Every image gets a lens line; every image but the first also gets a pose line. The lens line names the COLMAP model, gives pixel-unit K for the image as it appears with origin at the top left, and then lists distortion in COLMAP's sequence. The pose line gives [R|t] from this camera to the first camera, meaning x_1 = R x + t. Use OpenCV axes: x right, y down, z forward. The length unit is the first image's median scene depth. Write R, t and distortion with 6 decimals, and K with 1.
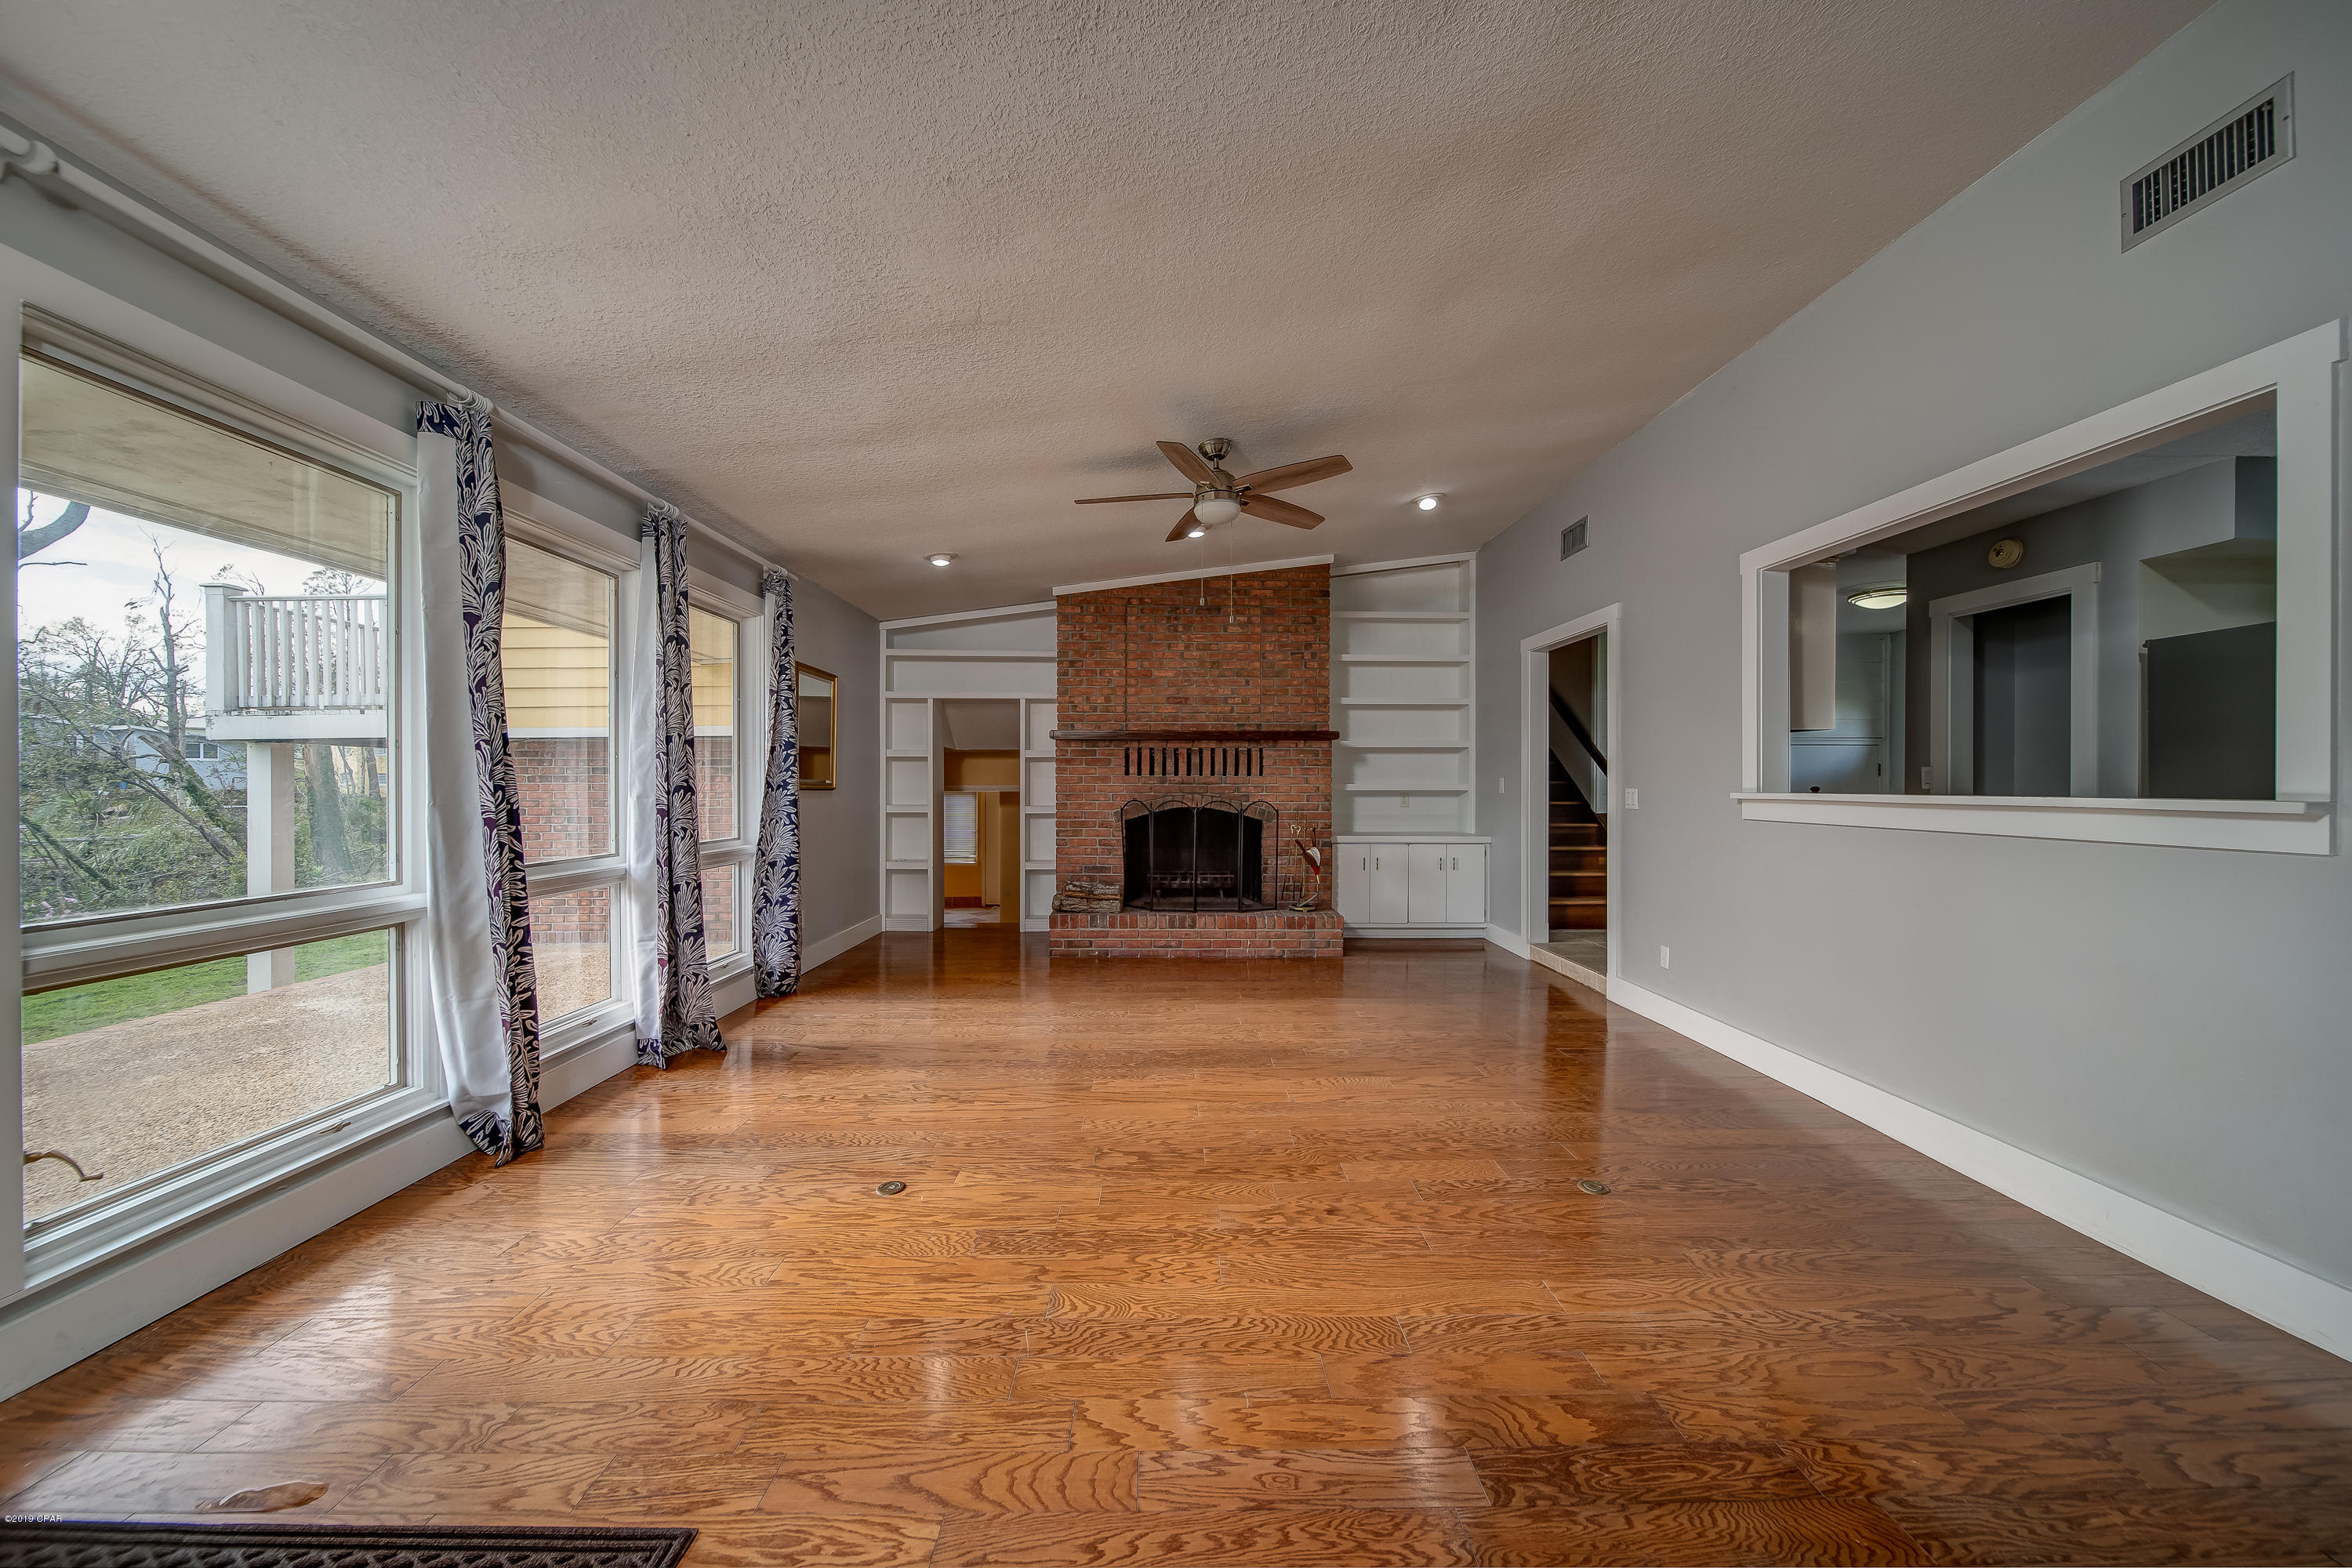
lens RADIAL K [[837.1, 0, 1180.8], [0, 837.1, 783.4], [0, 0, 1]] dist [0.008062, -0.000766]
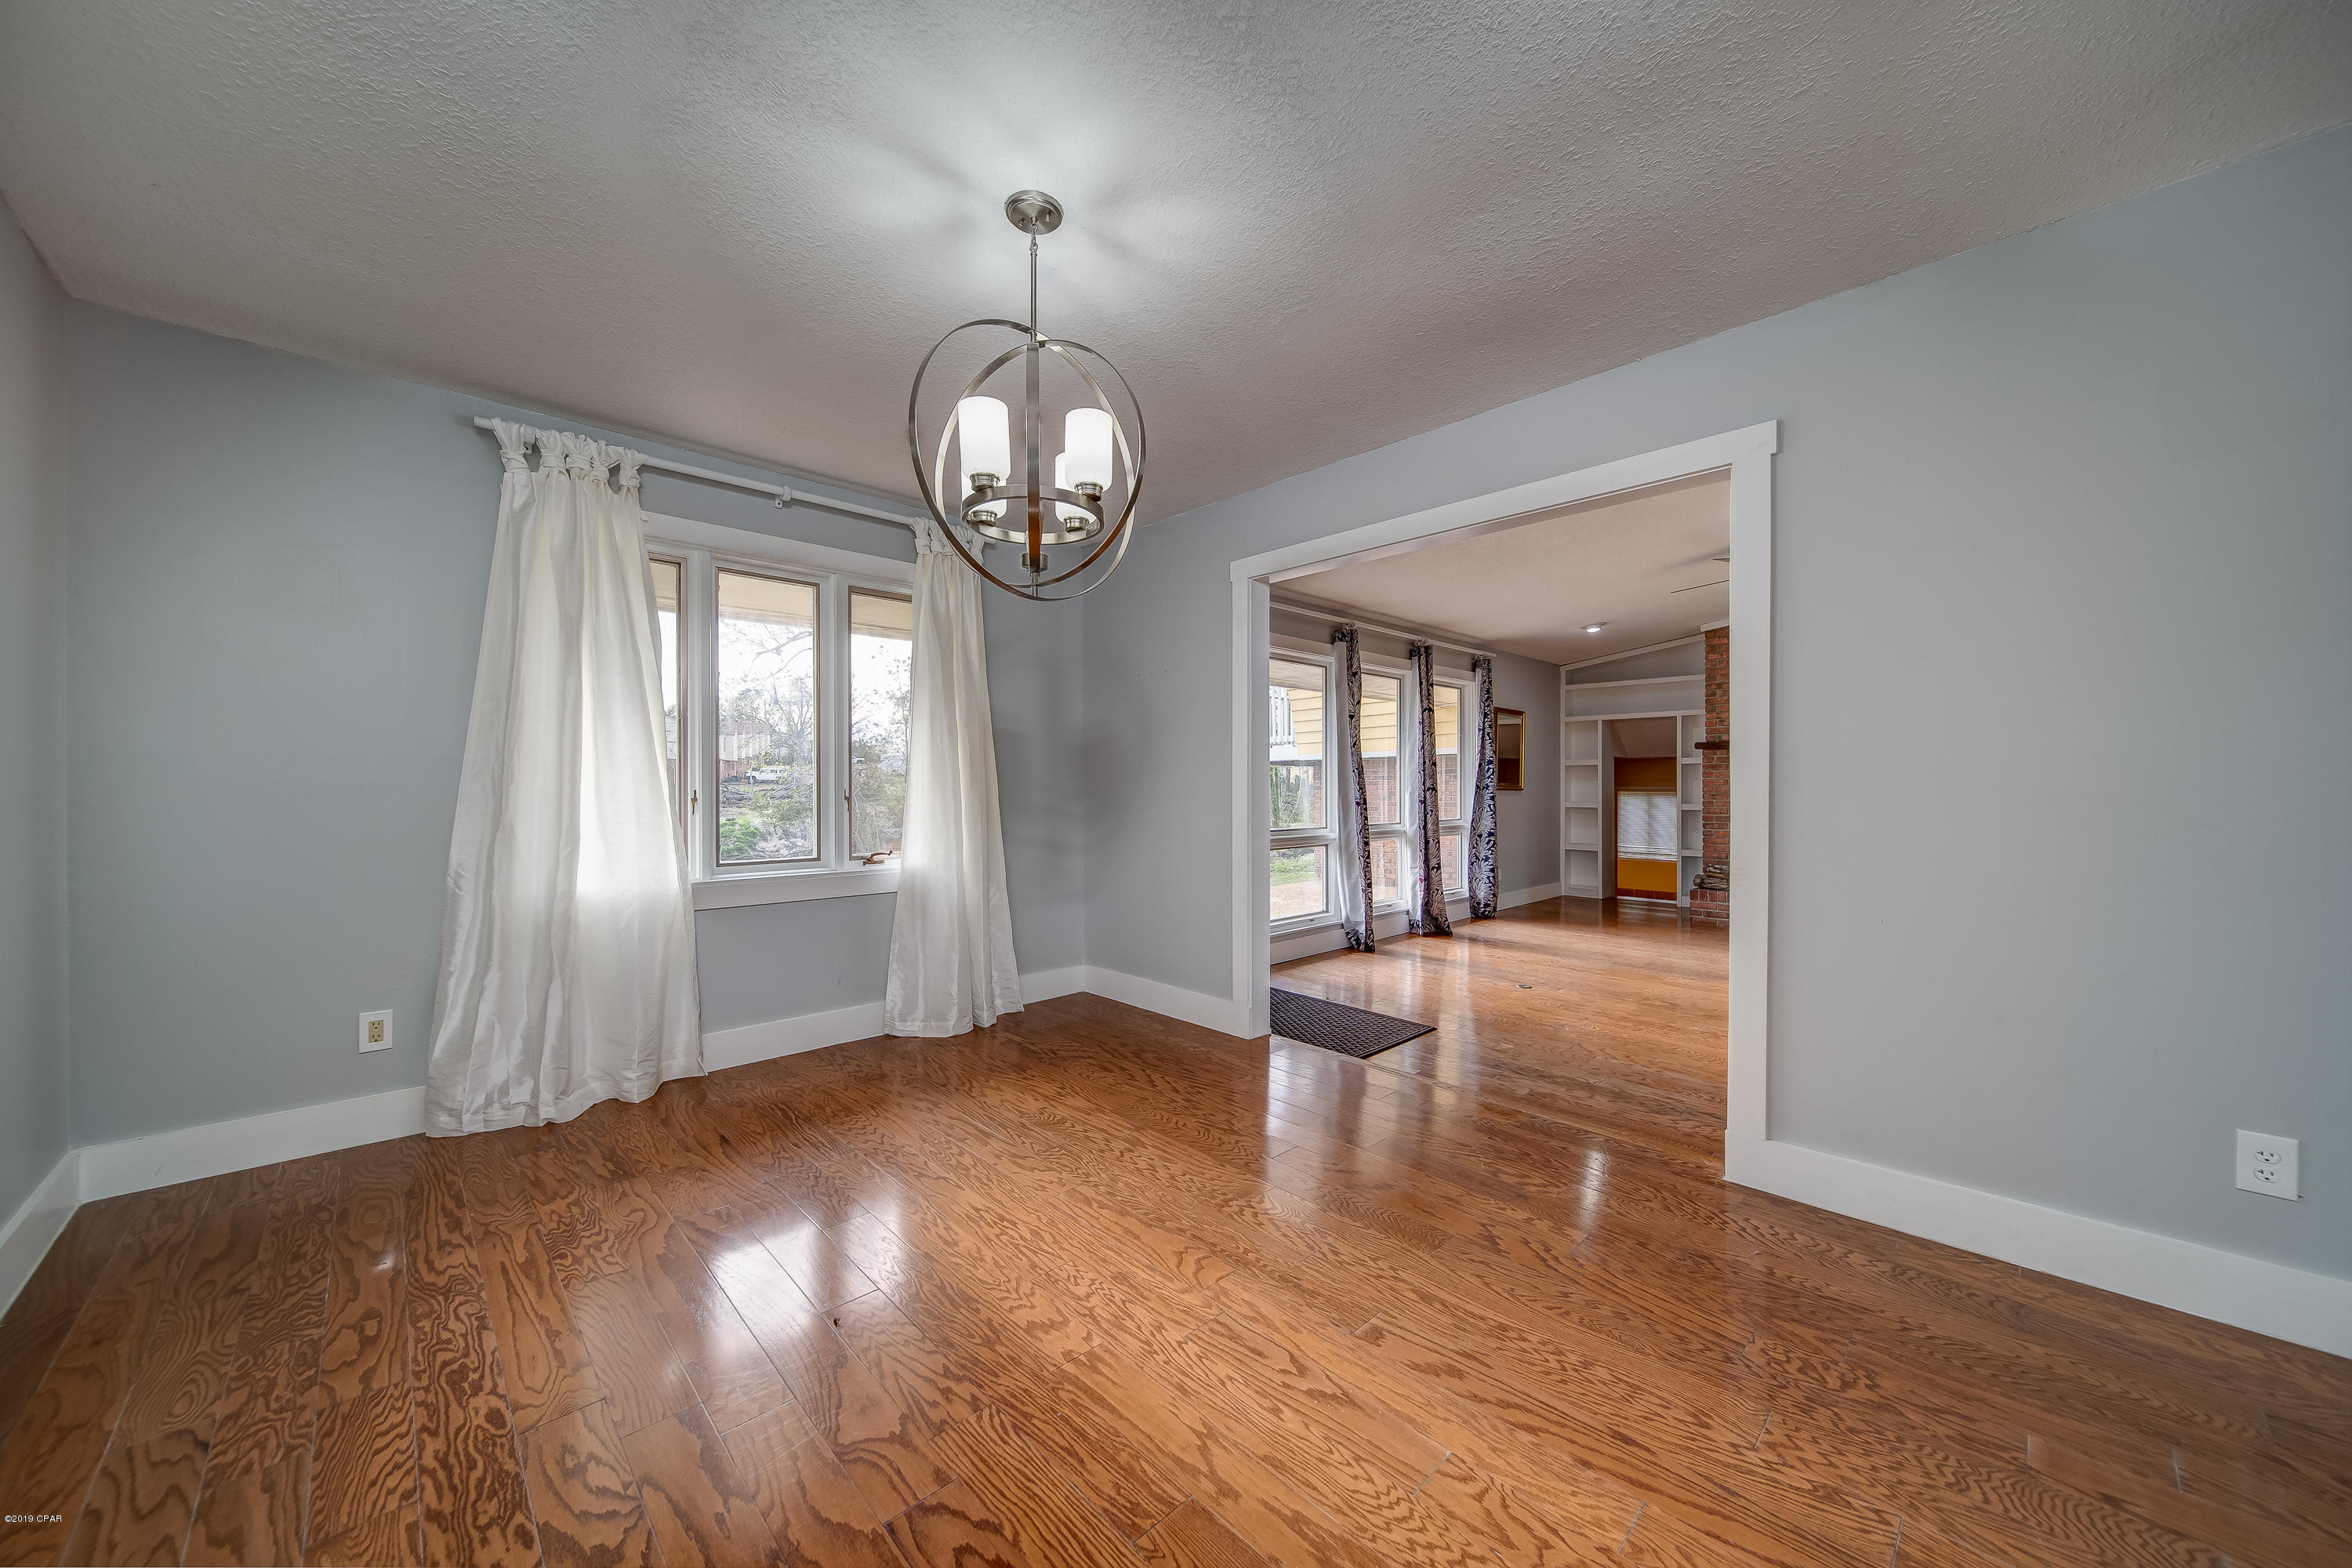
lens RADIAL K [[837.1, 0, 1176.3], [0, 837.1, 779.0], [0, 0, 1]] dist [0.008062, -0.000766]
pose [[0.677567, -0.002973, -0.735455, 0.410388], [0.000002, 0.999992, -0.004040, -0.008566], [0.735461, 0.002736, 0.677562, -0.708297]]
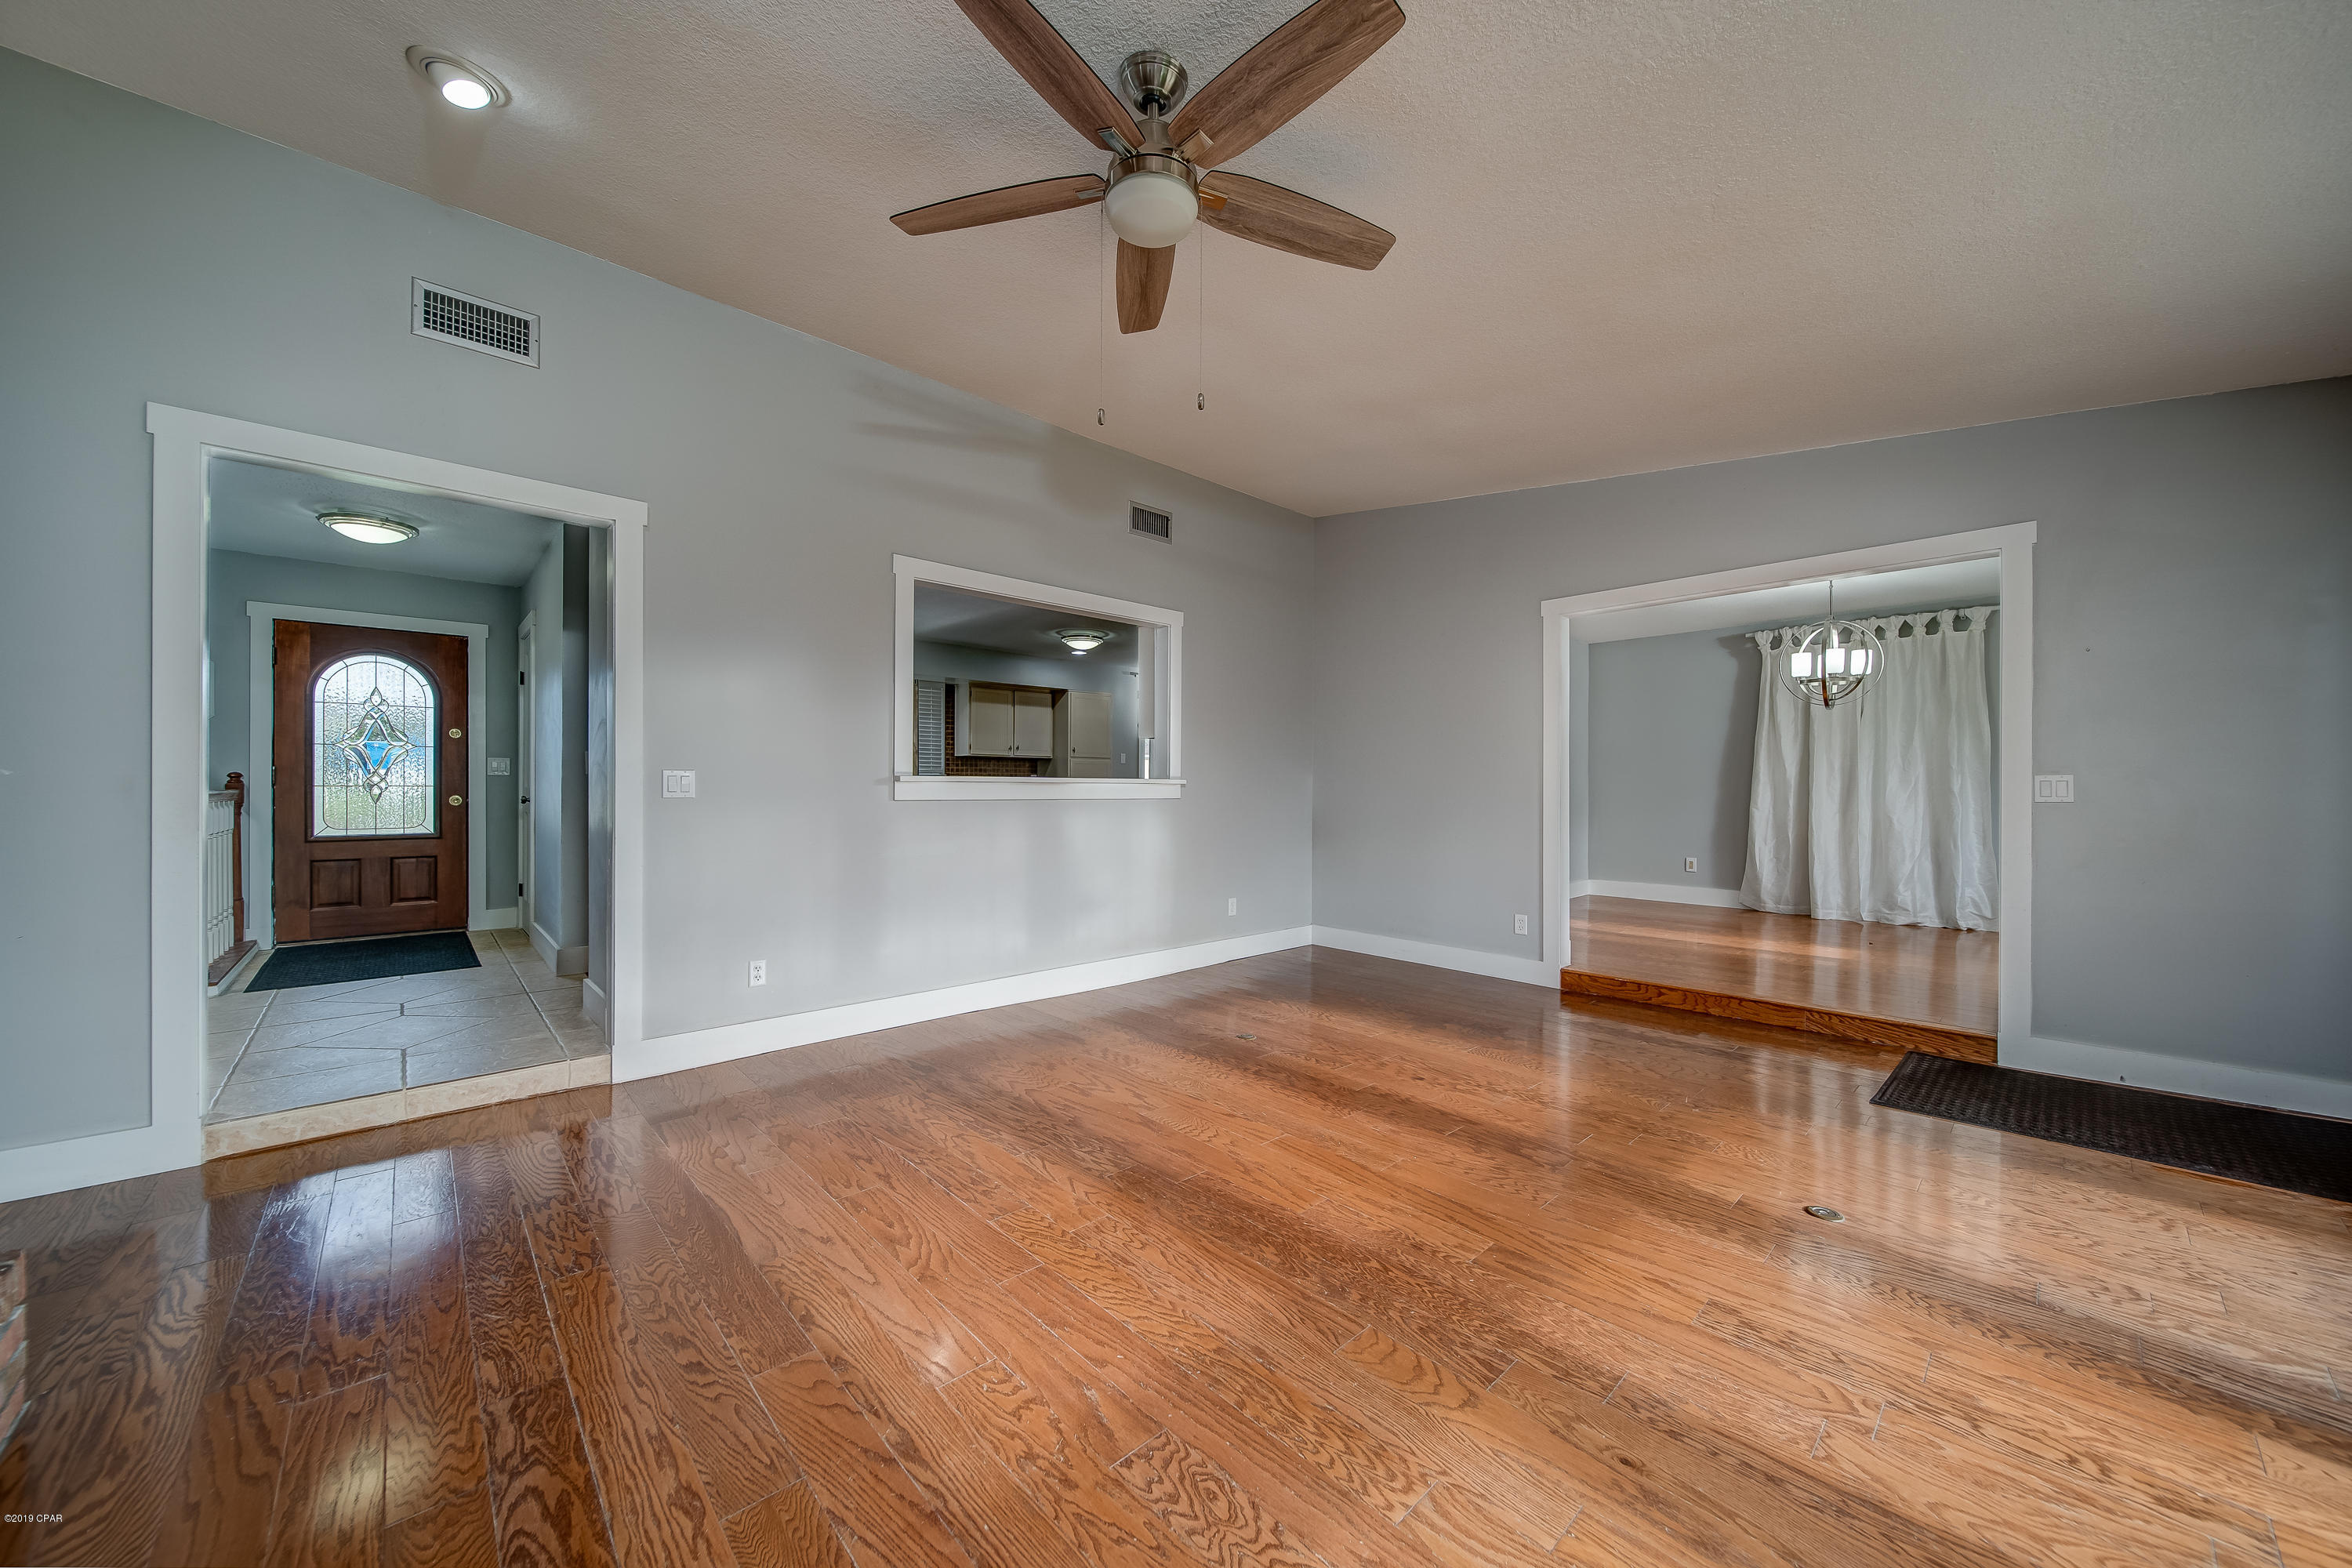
lens RADIAL K [[837.1, 0, 1190.2], [0, 837.1, 777.4], [0, 0, 1]] dist [0.008062, -0.000766]
pose [[-0.674889, 0.002765, 0.737914, -0.400058], [-0.007453, 0.999916, -0.010563, 0.024743], [-0.737881, -0.012629, -0.674812, 1.524855]]
